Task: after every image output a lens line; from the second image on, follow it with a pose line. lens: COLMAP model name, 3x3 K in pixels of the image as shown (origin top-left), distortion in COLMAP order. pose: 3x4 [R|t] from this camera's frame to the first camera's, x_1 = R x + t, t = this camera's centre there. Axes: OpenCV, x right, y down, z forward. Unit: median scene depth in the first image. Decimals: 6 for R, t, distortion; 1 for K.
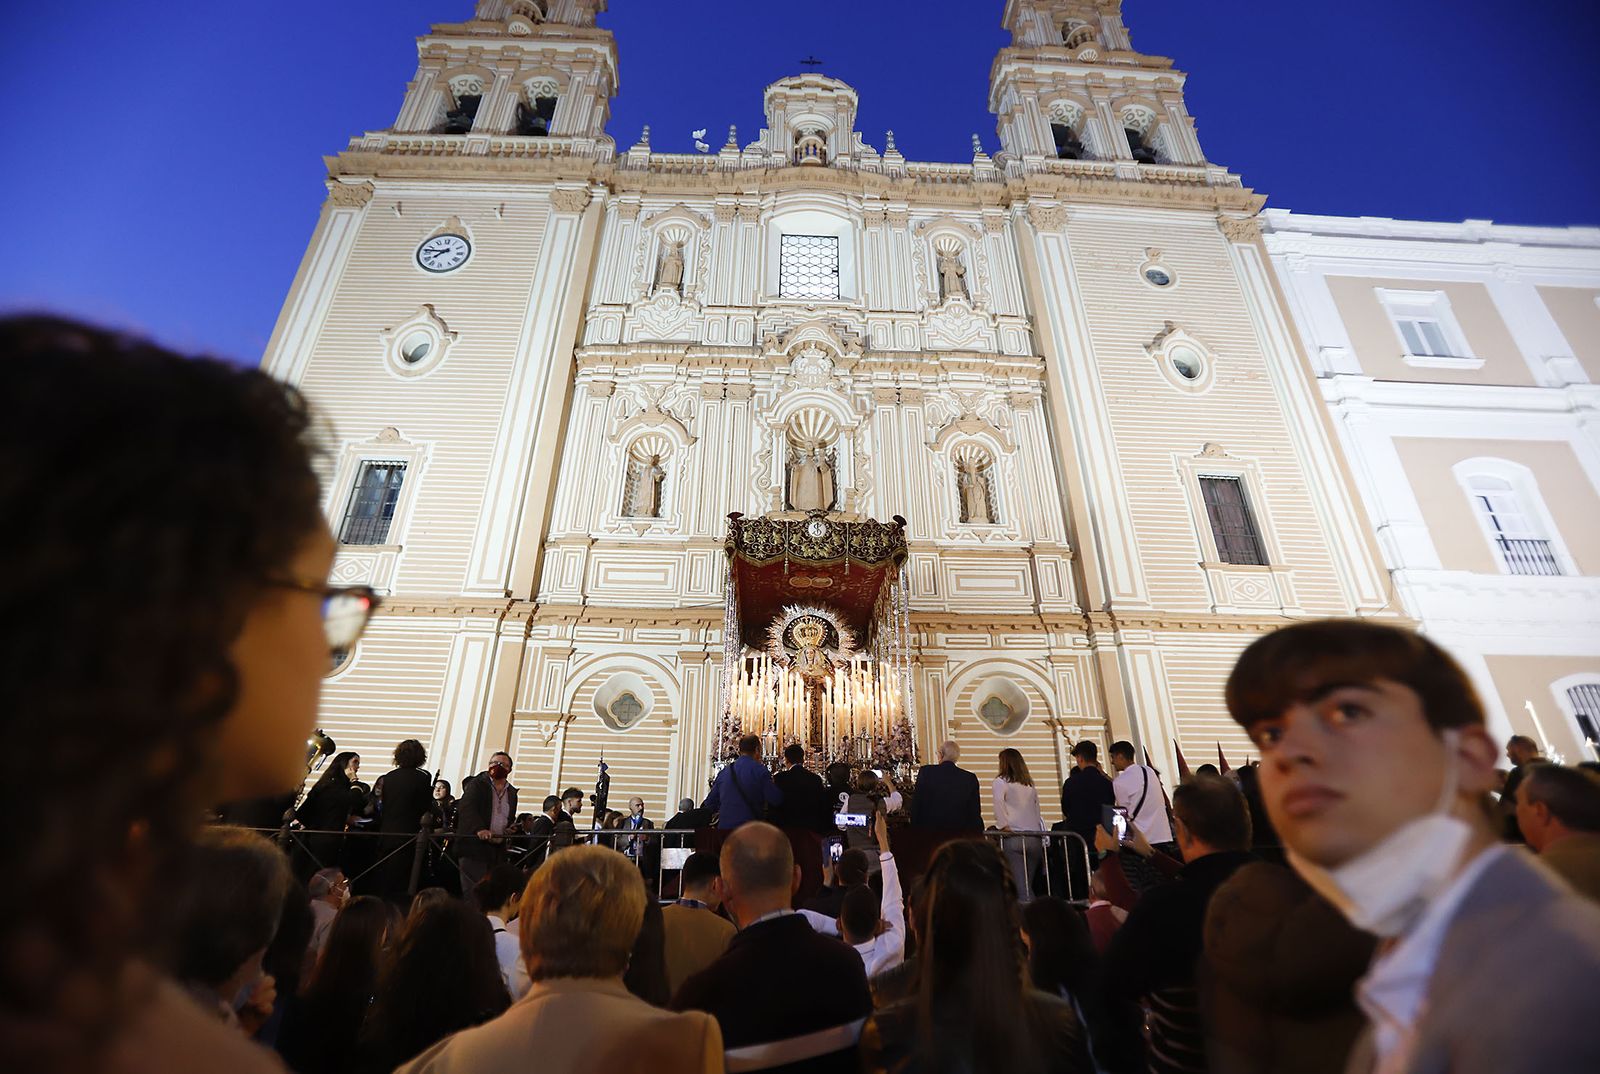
lens RADIAL K [[798.3, 0, 800.0], [0, 798.3, 537.0], [0, 0, 1]] dist [-0.086178, 0.047486]
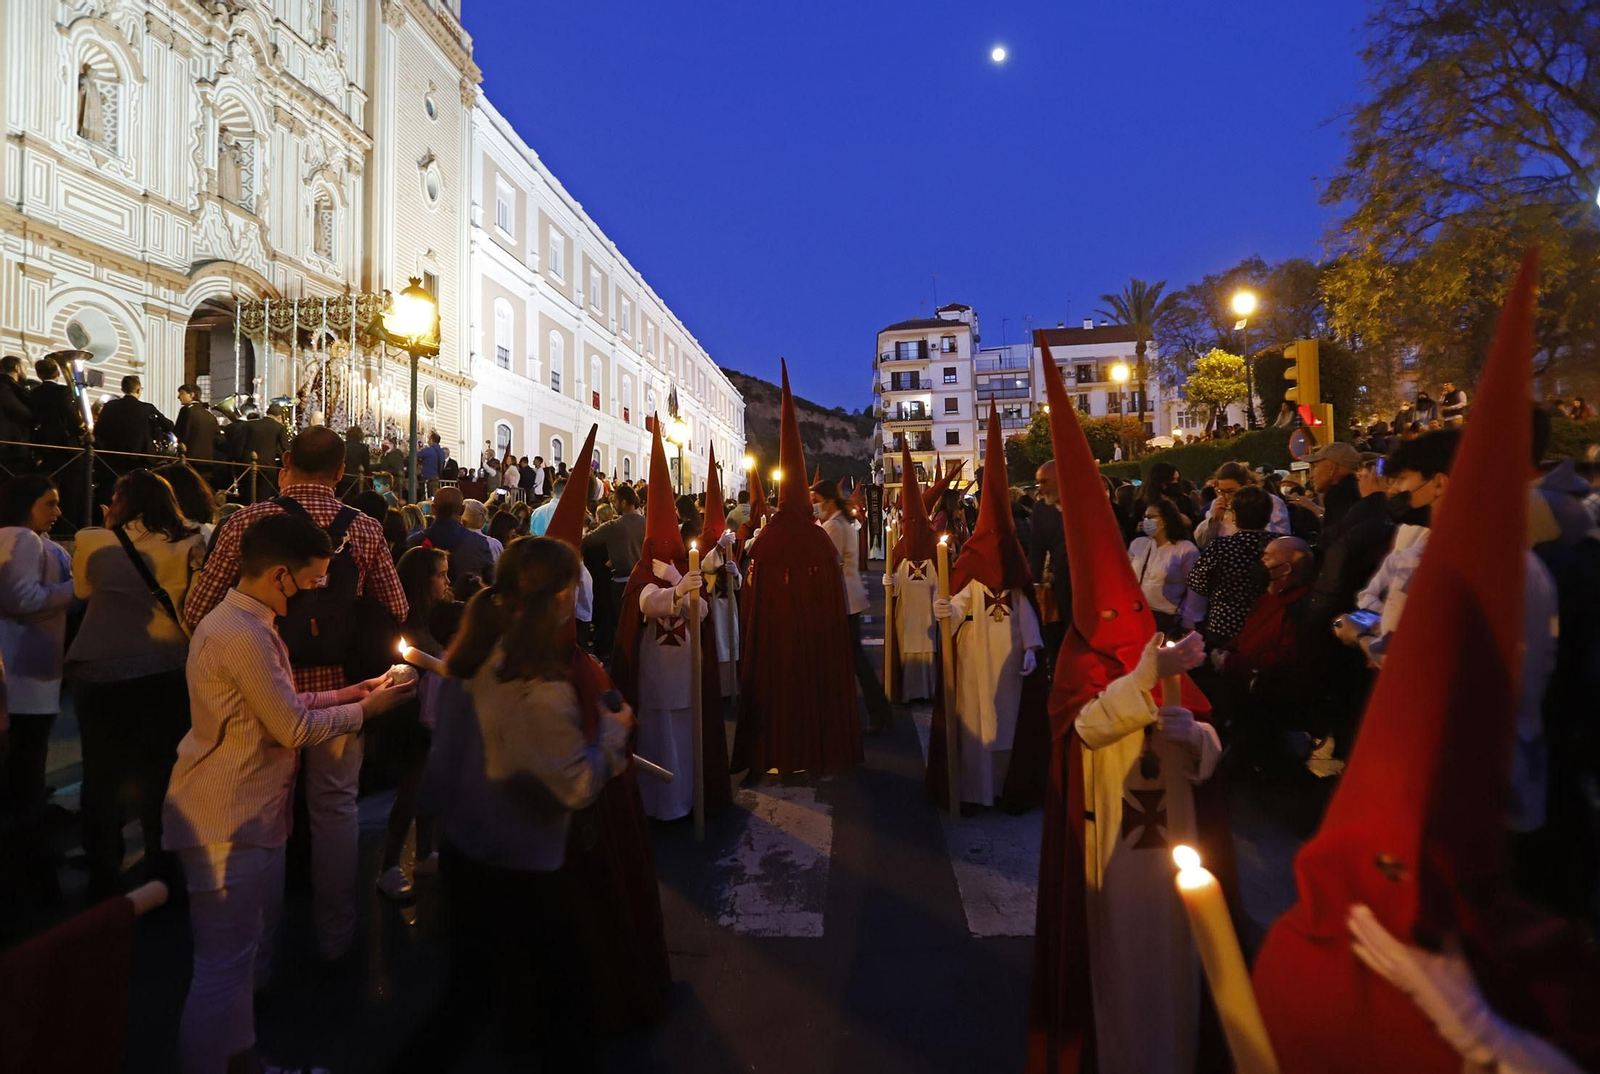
lens RADIAL K [[833.5, 0, 800.0], [0, 833.5, 537.0], [0, 0, 1]] dist [-0.002065, -0.000238]
pose [[0.114451, -0.019196, 0.993243, -1.074095], [-0.432469, 0.899140, 0.067210, -0.033355], [-0.894355, -0.437239, 0.094605, -0.076141]]
